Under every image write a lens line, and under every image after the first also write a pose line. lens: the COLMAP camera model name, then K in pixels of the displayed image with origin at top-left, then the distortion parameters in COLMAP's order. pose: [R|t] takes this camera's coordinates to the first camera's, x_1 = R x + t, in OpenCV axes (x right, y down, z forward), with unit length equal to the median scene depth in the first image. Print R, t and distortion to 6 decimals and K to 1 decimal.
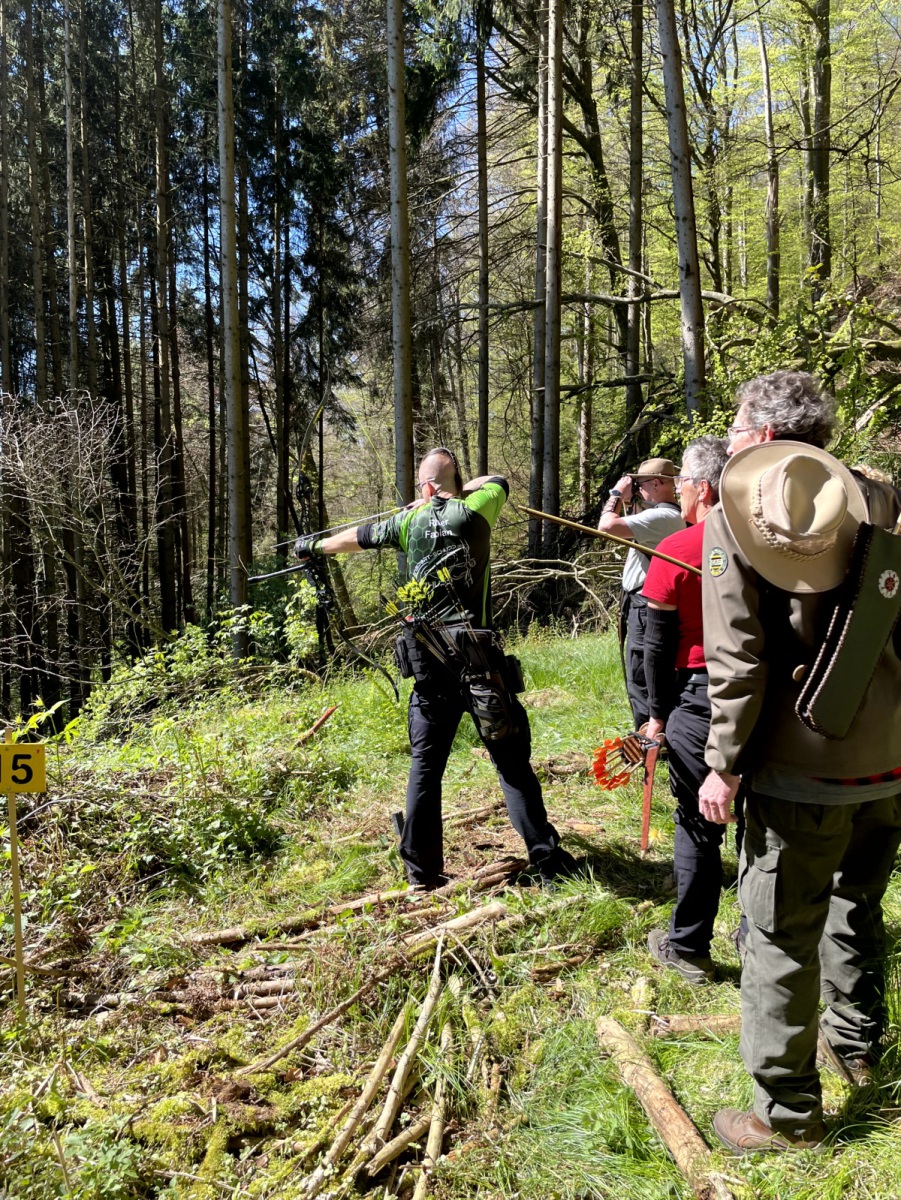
lens RADIAL K [[909.7, 0, 450.5], [0, 909.7, 600.0], [0, 0, 1]] dist [0.068789, -0.098228]
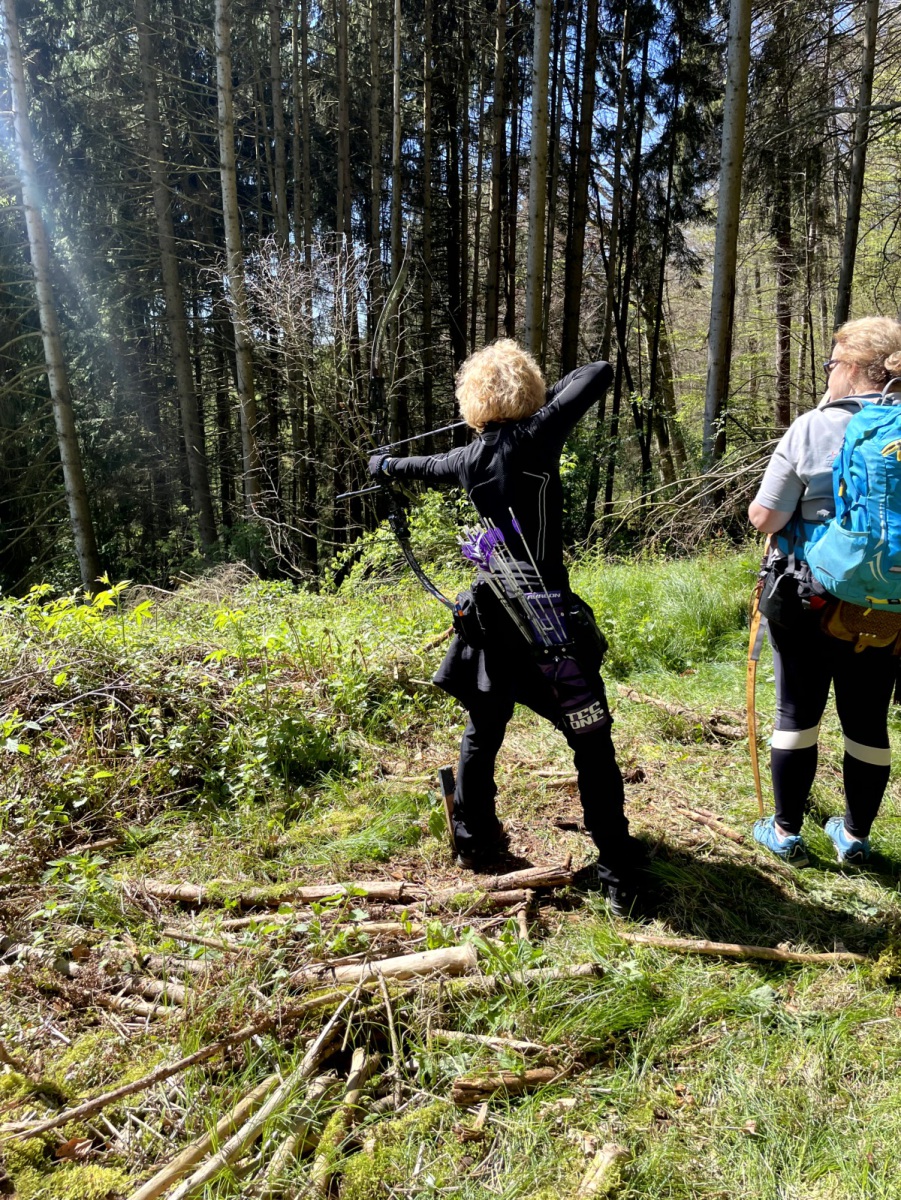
lens RADIAL K [[909.7, 0, 450.5], [0, 909.7, 600.0], [0, 0, 1]] dist [0.068789, -0.098228]
pose [[0.927563, 0.102724, -0.359269, 0.145716], [-0.047323, 0.986023, 0.159749, -0.021696], [0.370658, -0.131175, 0.919460, 0.218726]]
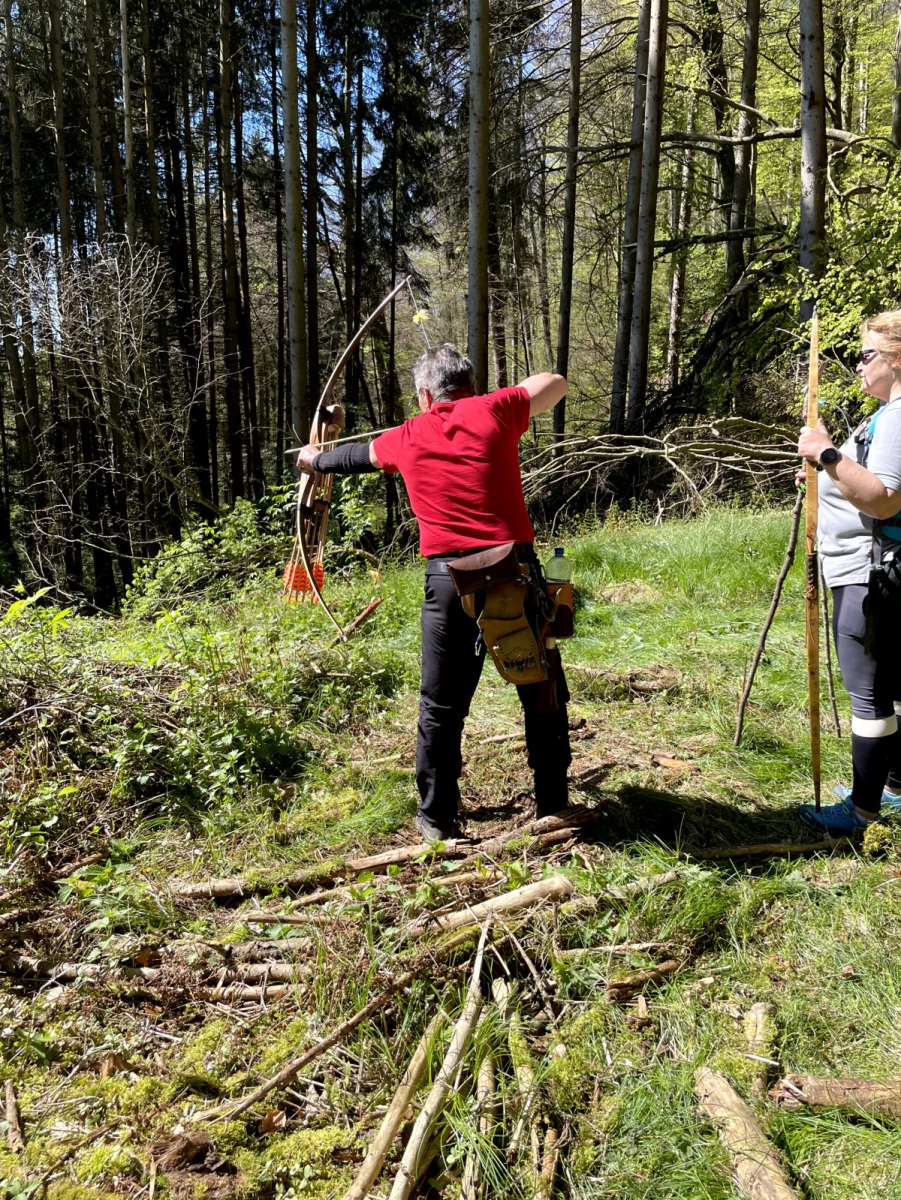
lens RADIAL K [[909.7, 0, 450.5], [0, 909.7, 600.0], [0, 0, 1]] dist [0.068789, -0.098228]
pose [[0.996497, 0.032551, -0.077038, 0.005718], [-0.022177, 0.991017, 0.131885, 0.002586], [0.080639, -0.129714, 0.988267, 0.151673]]
